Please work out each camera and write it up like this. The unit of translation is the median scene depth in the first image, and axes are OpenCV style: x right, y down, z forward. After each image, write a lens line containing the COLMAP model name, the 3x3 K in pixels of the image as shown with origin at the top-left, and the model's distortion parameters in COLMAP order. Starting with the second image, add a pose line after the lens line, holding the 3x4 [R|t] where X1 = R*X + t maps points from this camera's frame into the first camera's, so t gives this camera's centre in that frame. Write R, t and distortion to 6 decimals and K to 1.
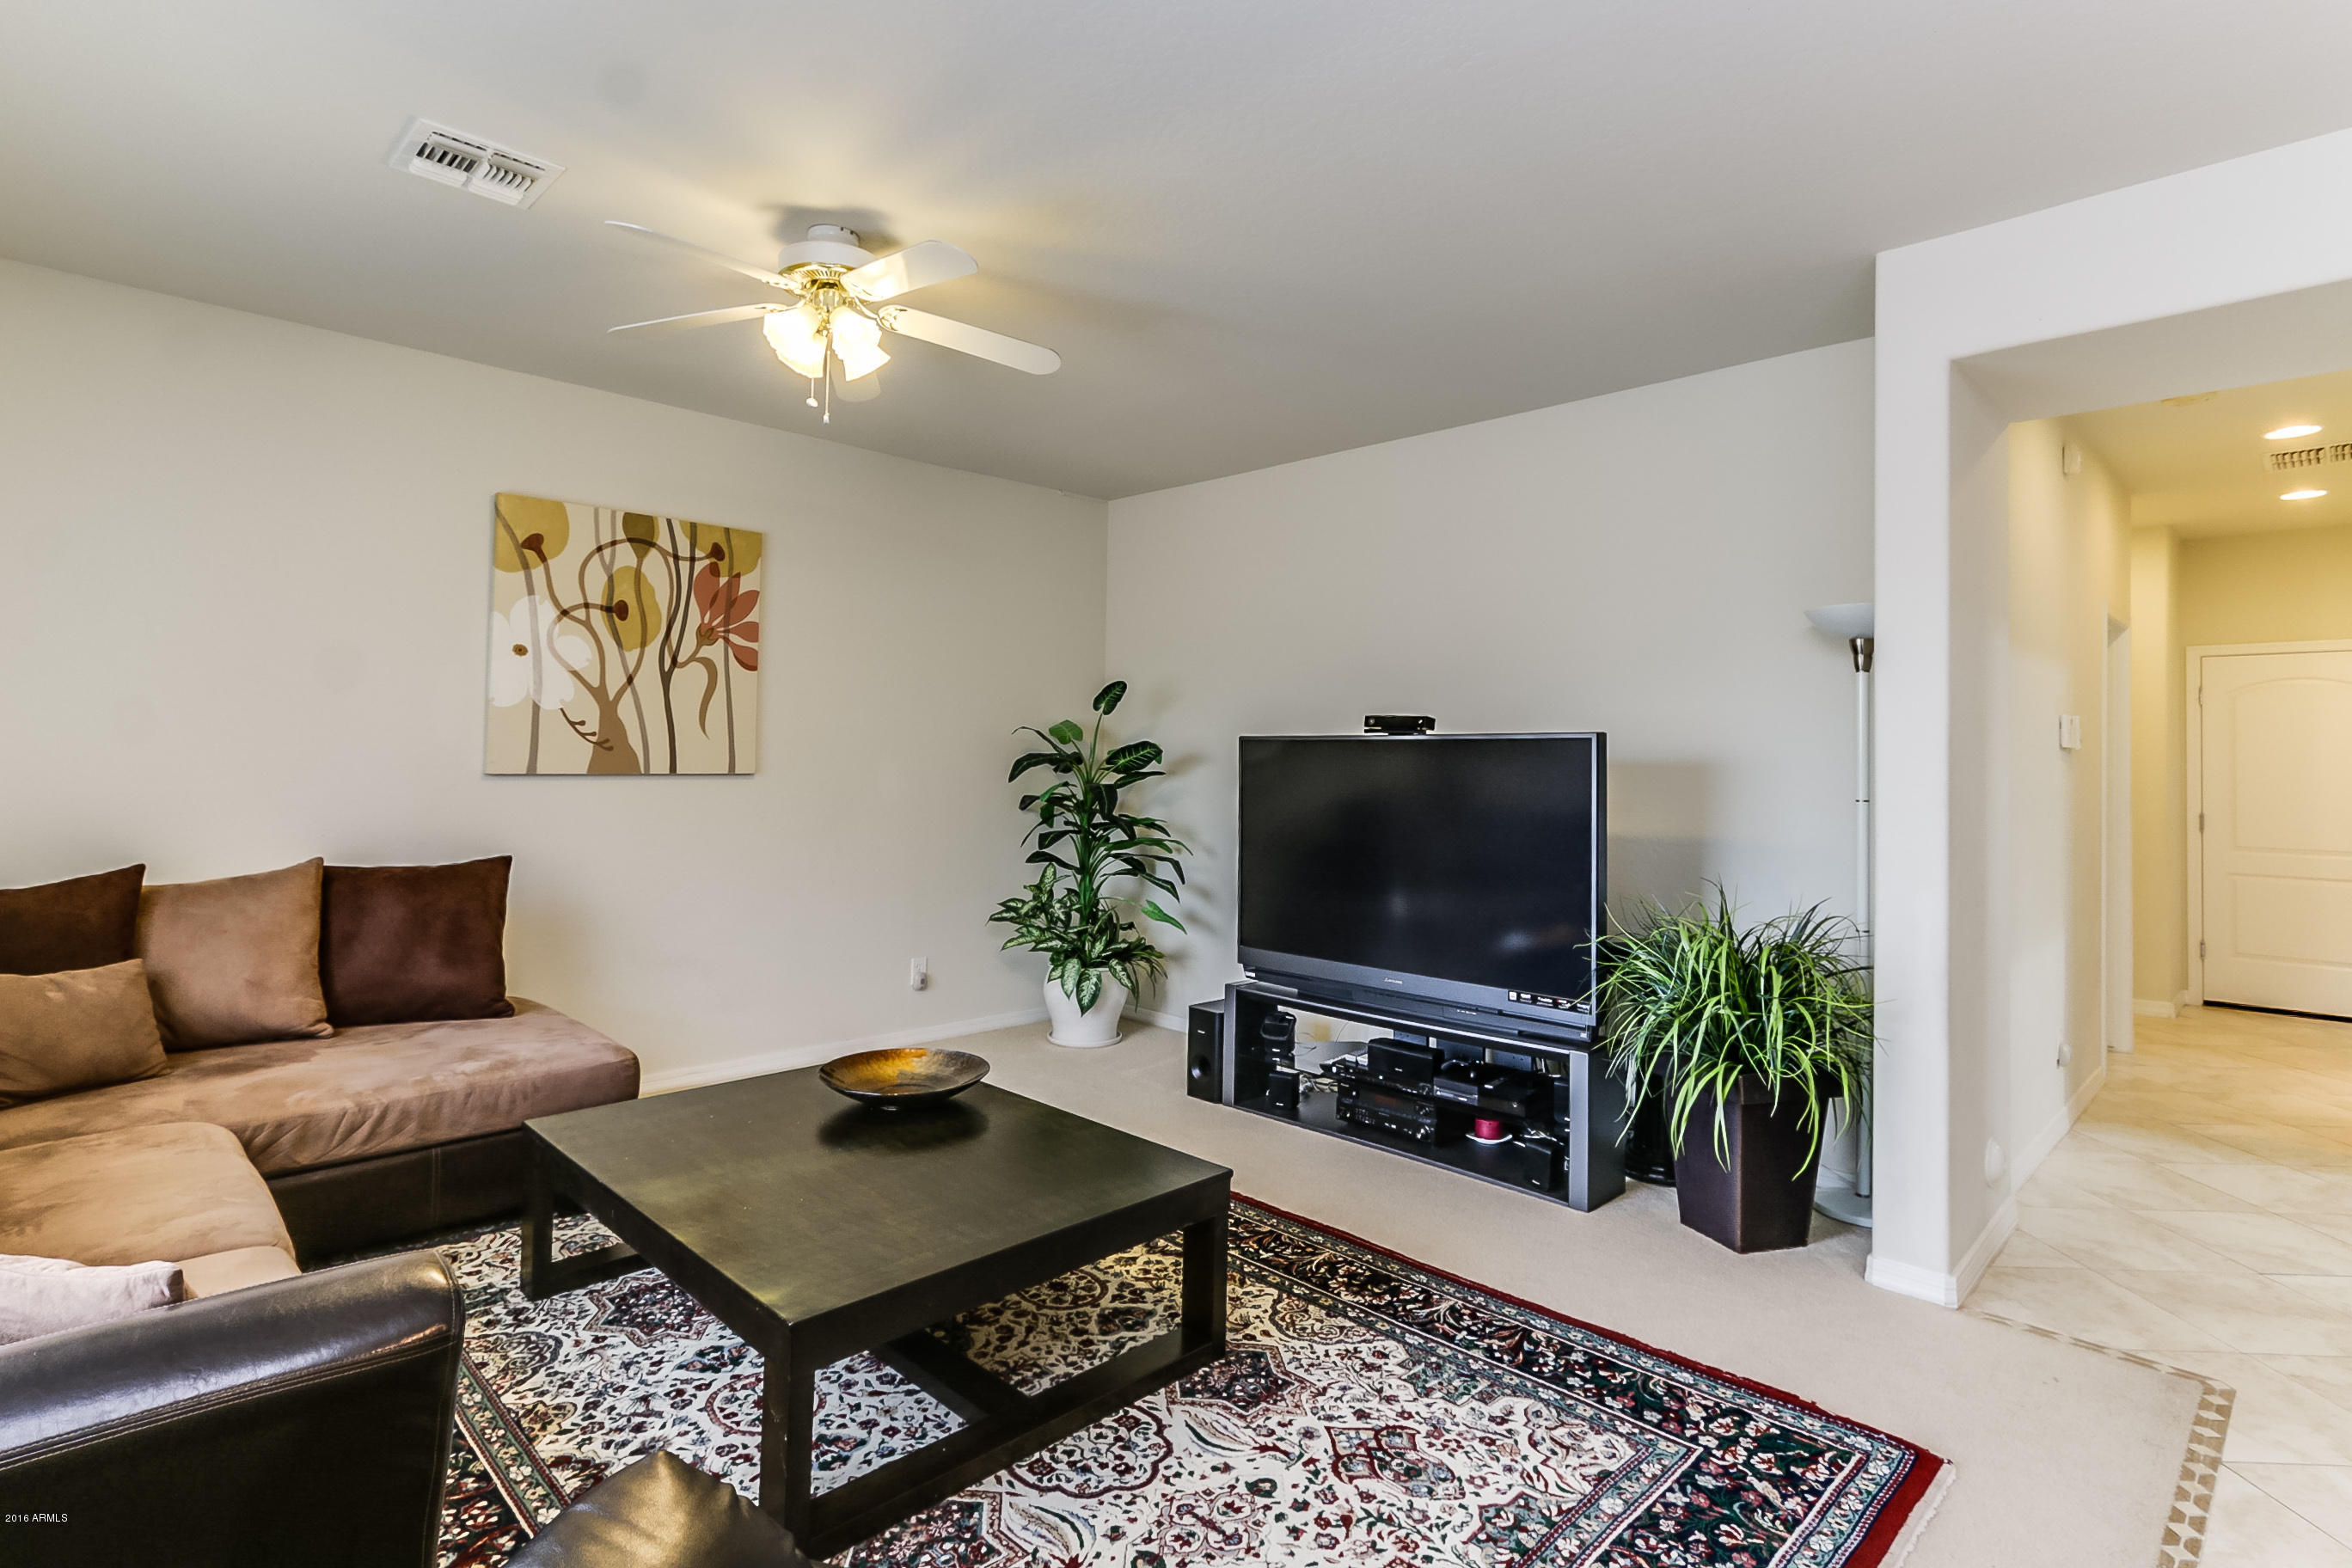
lens RADIAL K [[1155.5, 0, 1147.7], [0, 1155.5, 738.6], [0, 0, 1]] dist [-0.008581, 0.004784]
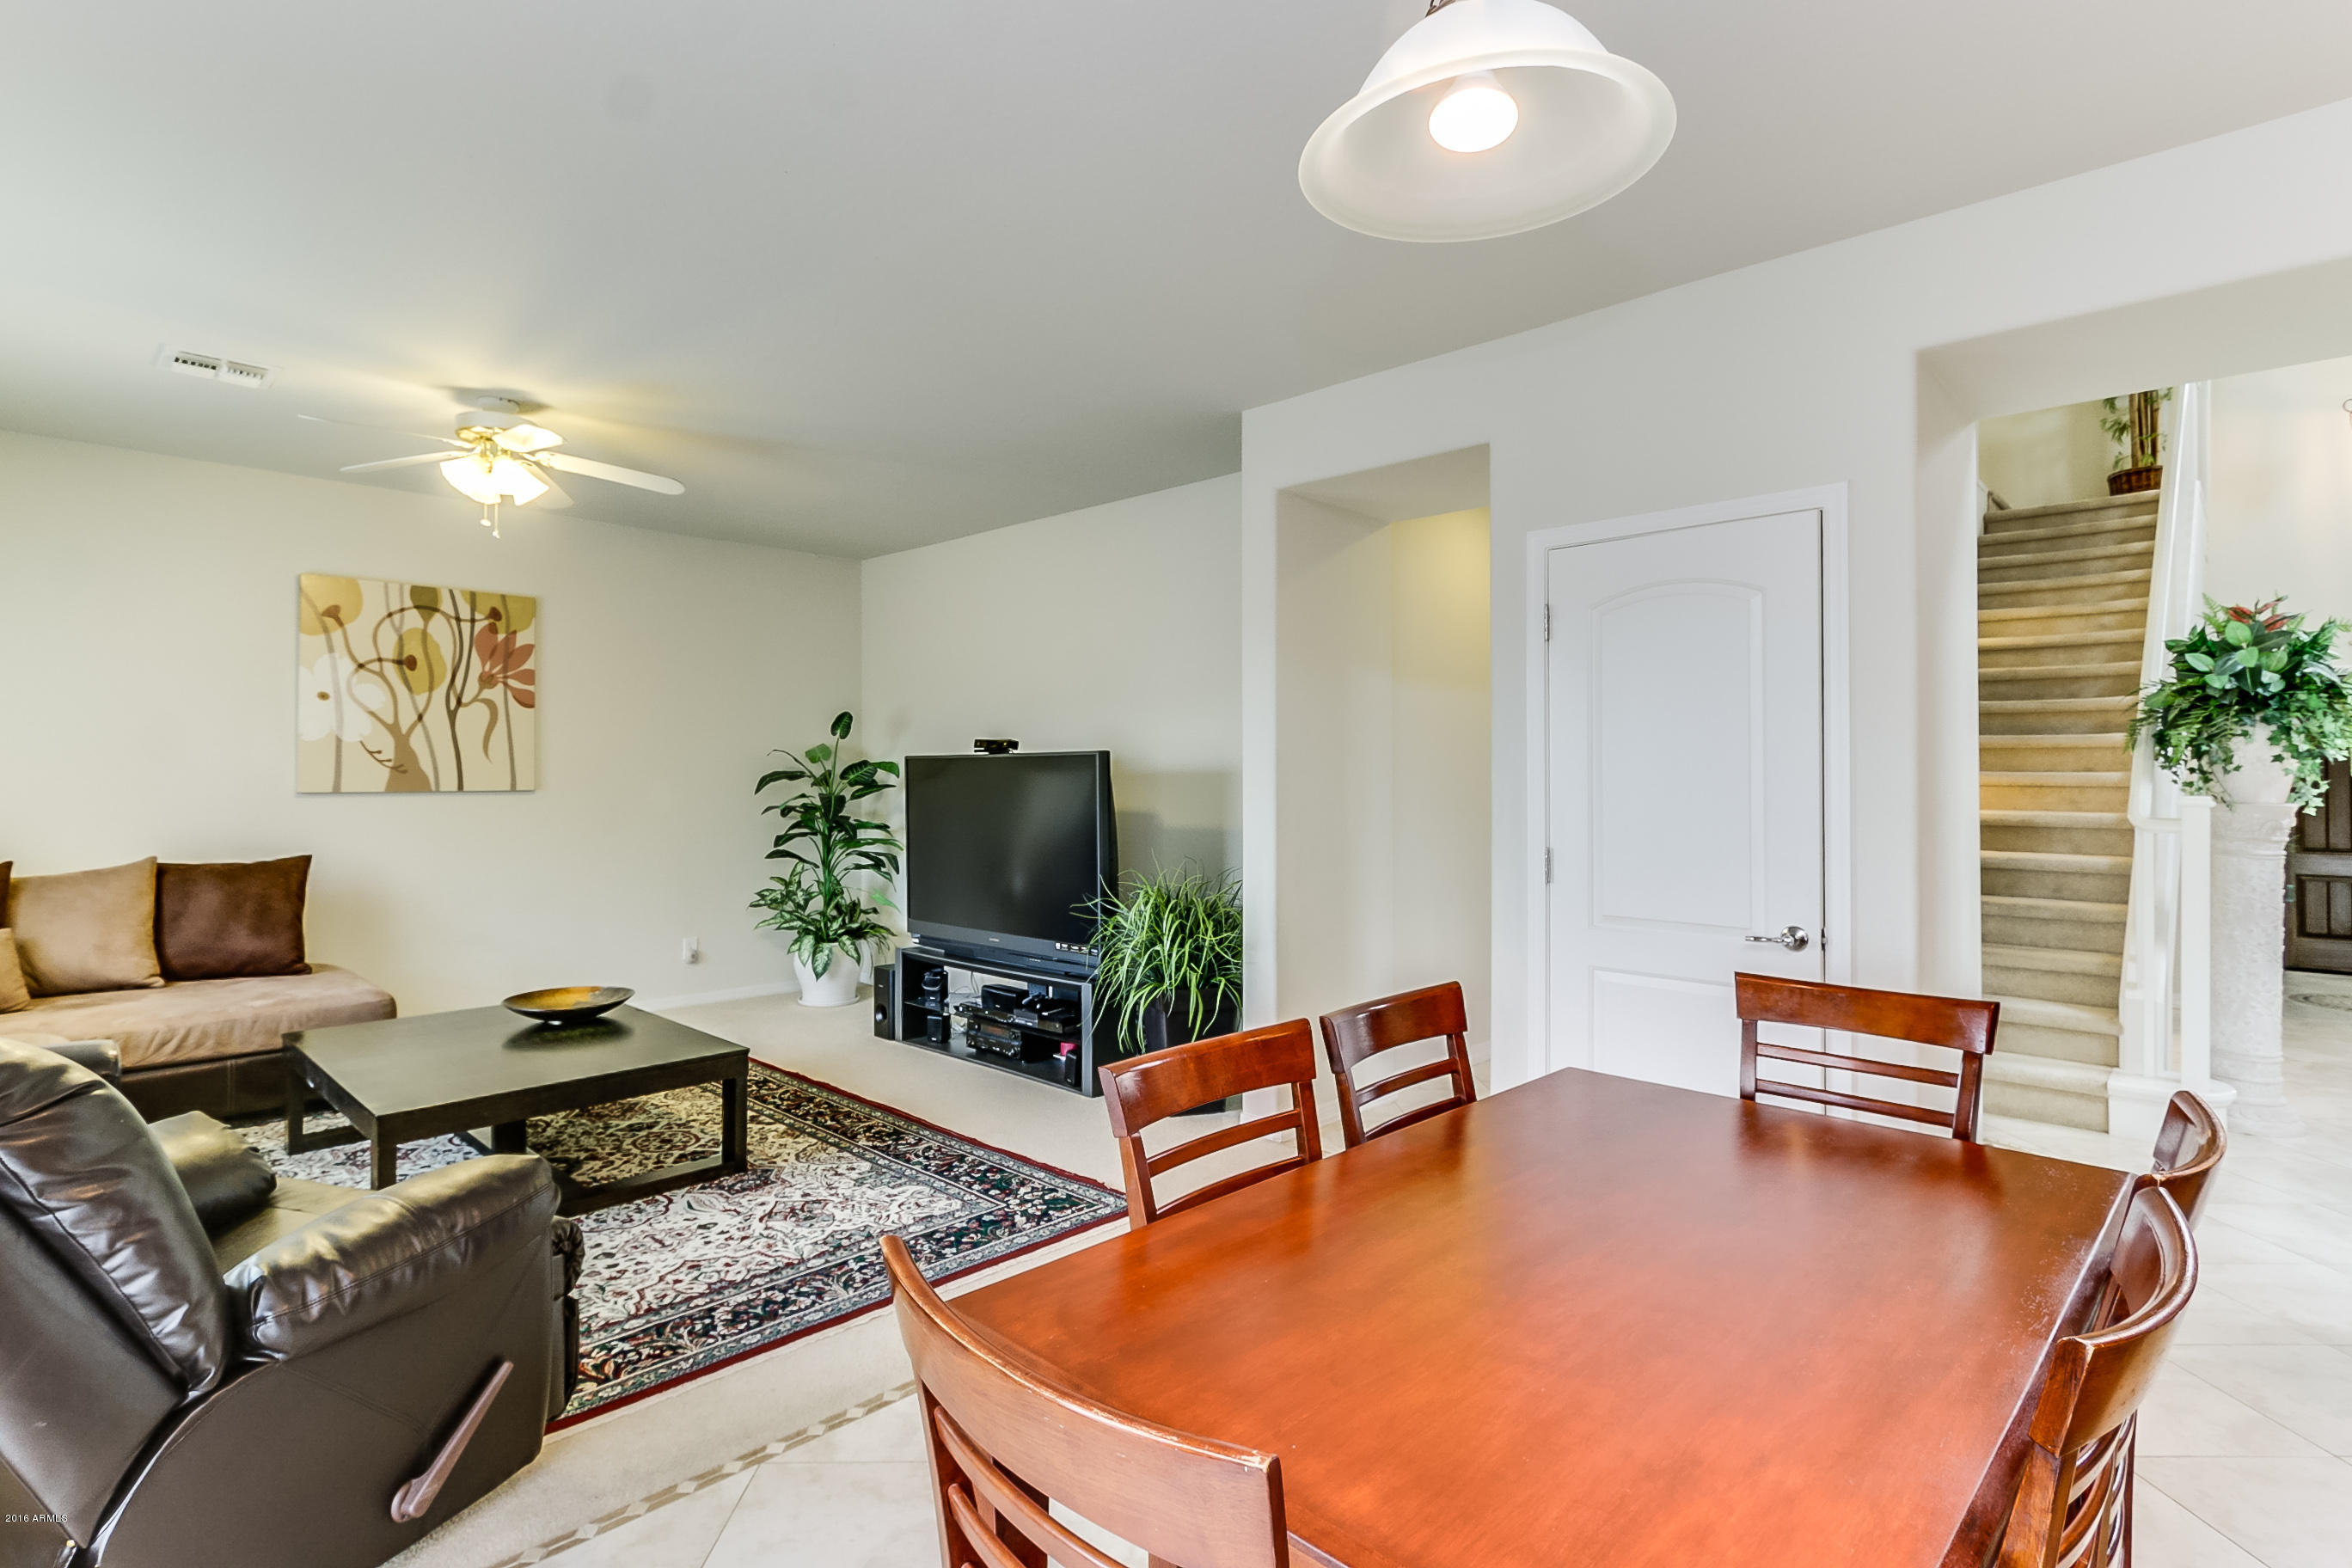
lens RADIAL K [[1155.5, 0, 1162.2], [0, 1155.5, 781.8], [0, 0, 1]] dist [-0.008581, 0.004784]
pose [[0.999566, -0.013364, 0.026236, 0.365132], [0.012738, 0.999633, 0.023903, -0.000071], [-0.026546, -0.023559, 0.999370, -0.318220]]
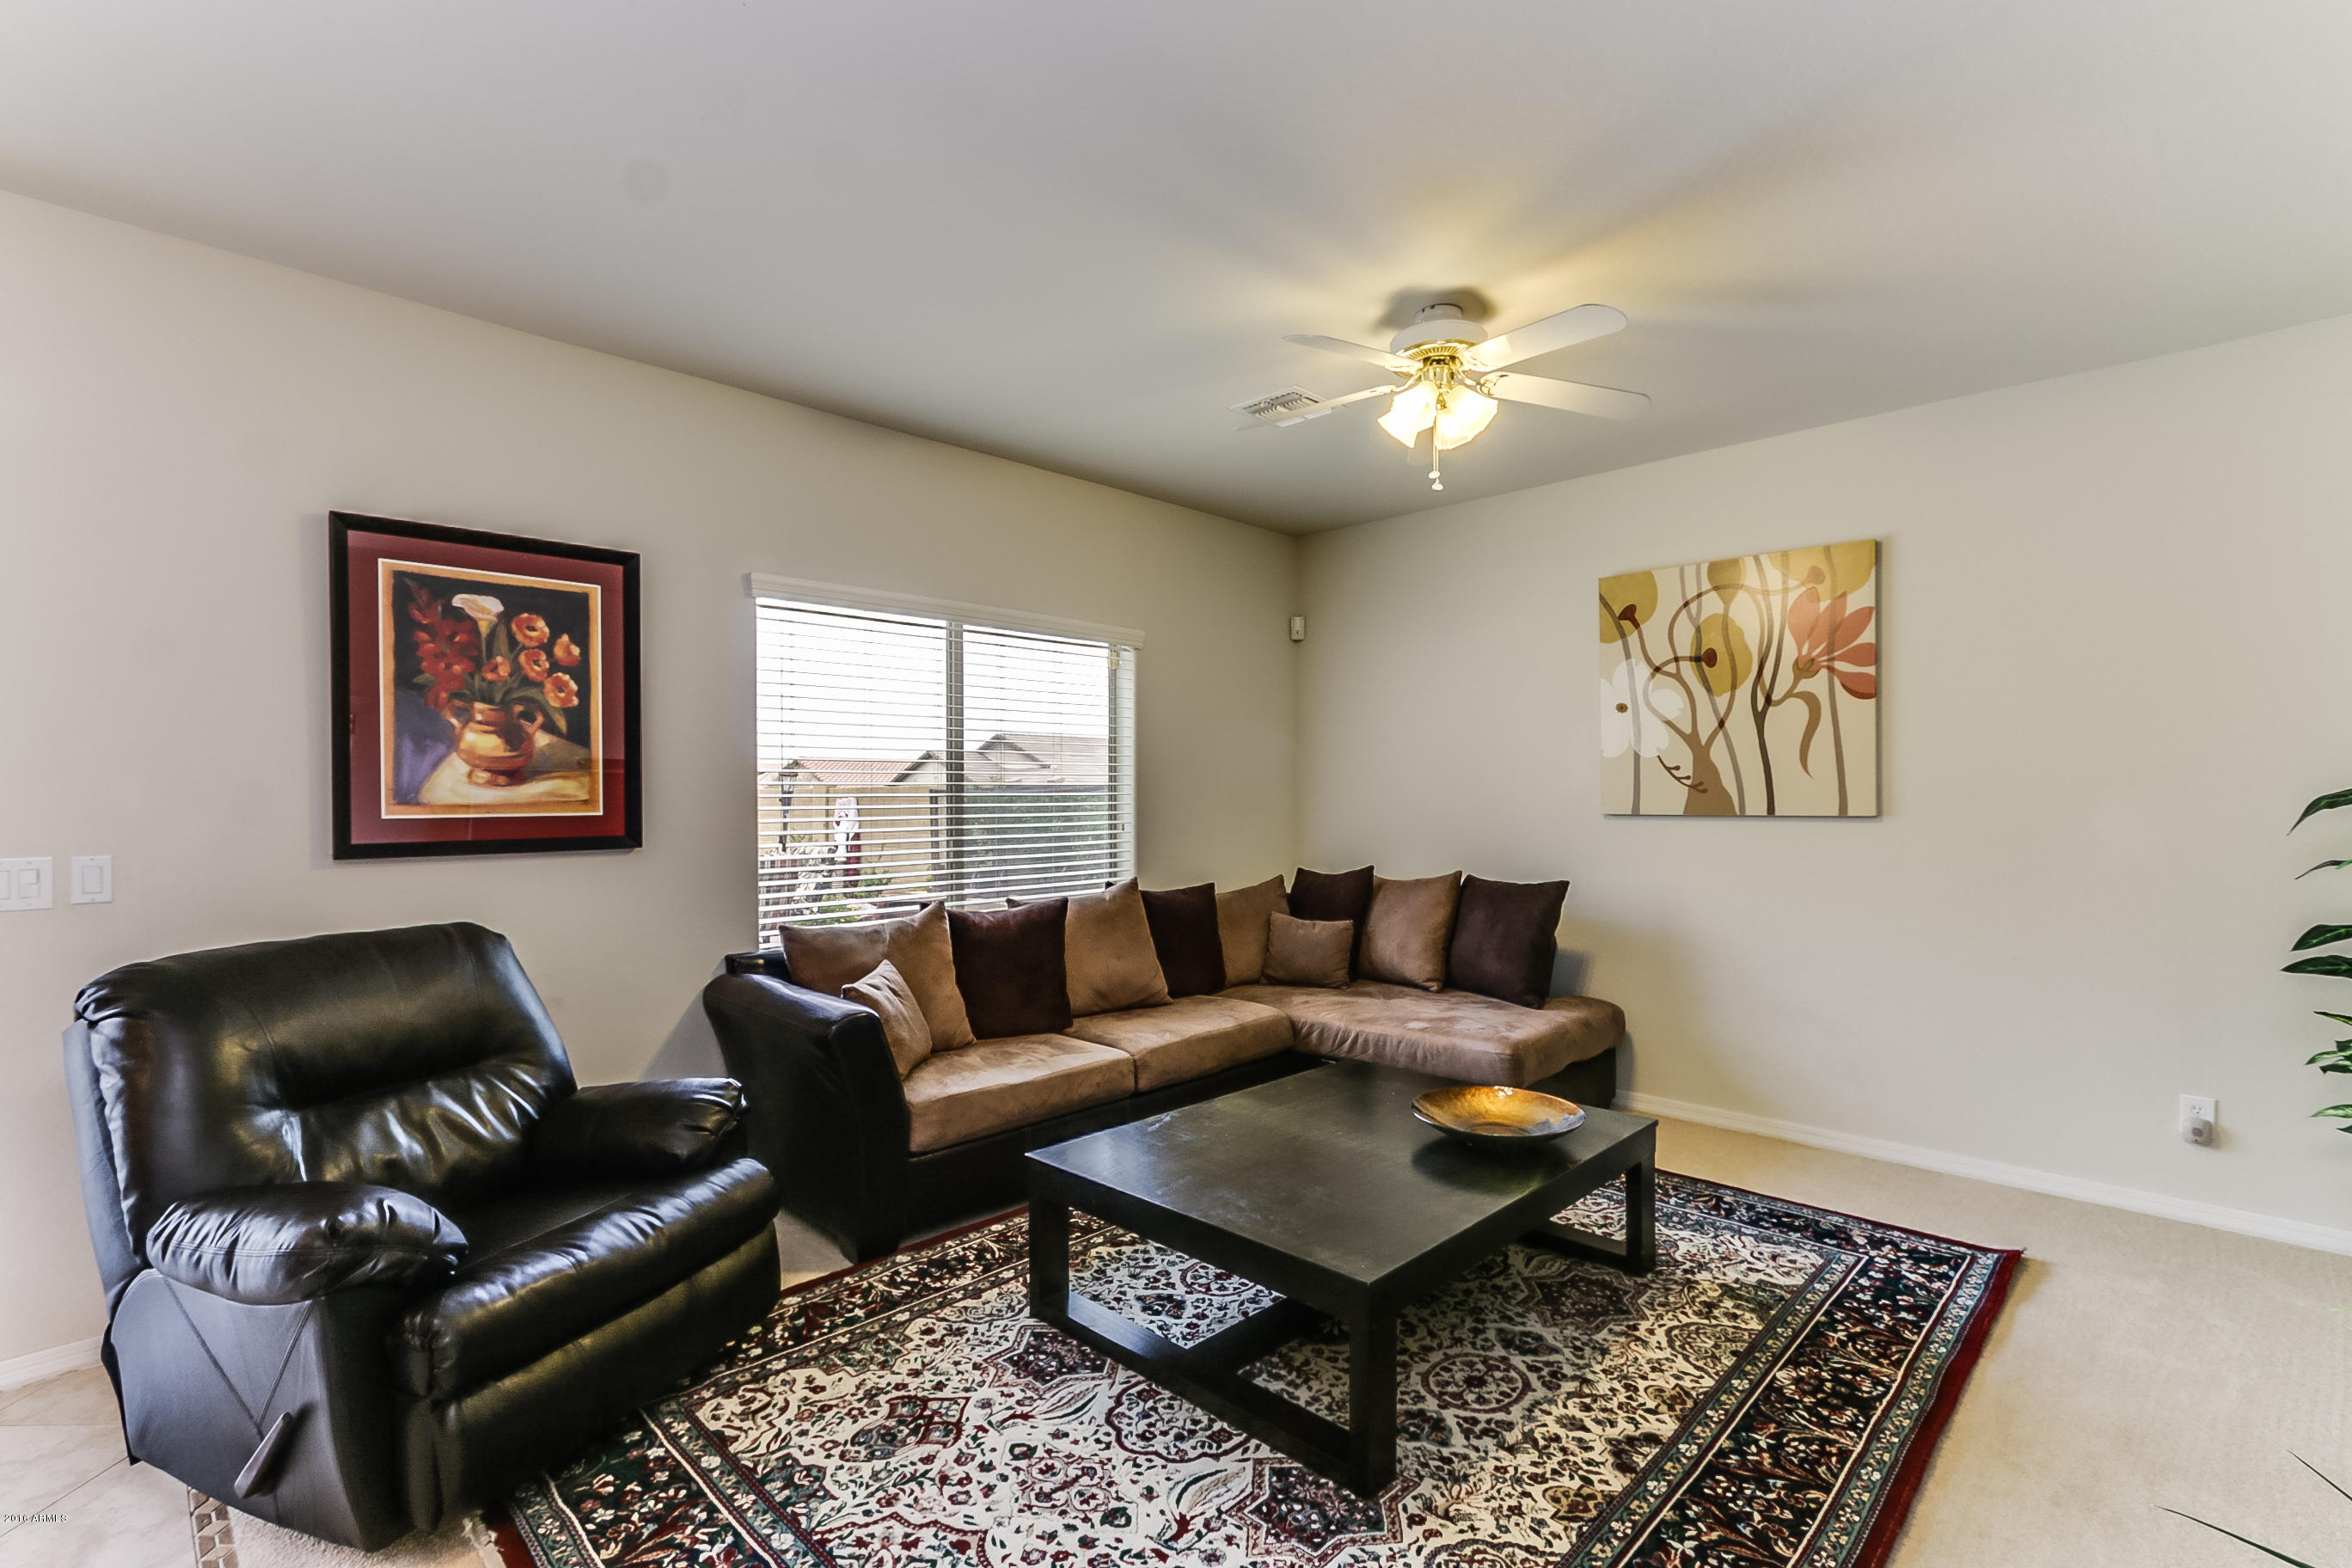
lens RADIAL K [[1089.6, 0, 1189.9], [0, 1089.6, 785.7], [0, 0, 1]] dist [-0.008417, 0.006741]
pose [[0.027486, -0.023975, -0.999335, 0.552096], [0.018089, 0.999561, -0.023483, 0.020232], [0.999459, -0.017432, 0.027908, 0.546579]]
